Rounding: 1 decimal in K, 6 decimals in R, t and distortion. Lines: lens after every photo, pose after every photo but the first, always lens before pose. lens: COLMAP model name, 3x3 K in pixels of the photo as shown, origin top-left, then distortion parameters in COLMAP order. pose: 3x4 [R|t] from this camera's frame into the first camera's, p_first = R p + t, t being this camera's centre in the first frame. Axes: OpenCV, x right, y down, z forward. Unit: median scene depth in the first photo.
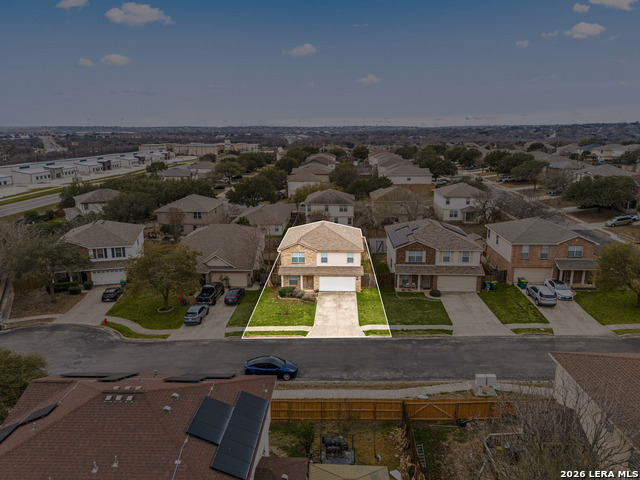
lens RADIAL K [[481.5, 0, 317.5], [0, 481.5, 238.2], [0, 0, 1]] dist [0.049170, -0.003148]
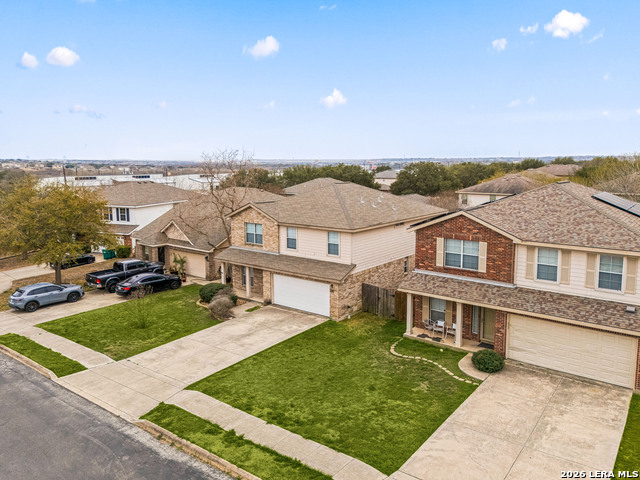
lens RADIAL K [[481.5, 0, 319.9], [0, 481.5, 238.3], [0, 0, 1]] dist [0.049170, -0.003148]
pose [[0.820728, 0.096083, -0.563182, 0.326464], [-0.128429, 0.991555, -0.017995, 0.046194], [0.556697, 0.087098, 0.826137, 0.617021]]
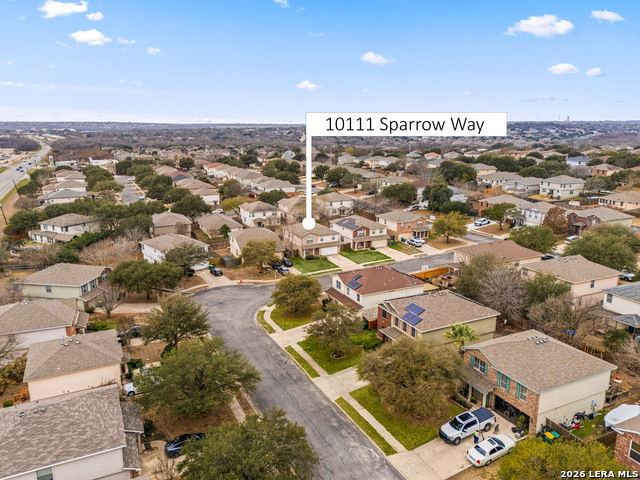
lens RADIAL K [[481.5, 0, 320.5], [0, 481.5, 242.1], [0, 0, 1]] dist [0.049170, -0.003148]
pose [[0.875753, -0.112507, 0.469466, -0.953222], [0.105204, 0.993569, 0.041857, -0.030415], [-0.471156, 0.012733, 0.881958, -0.781412]]
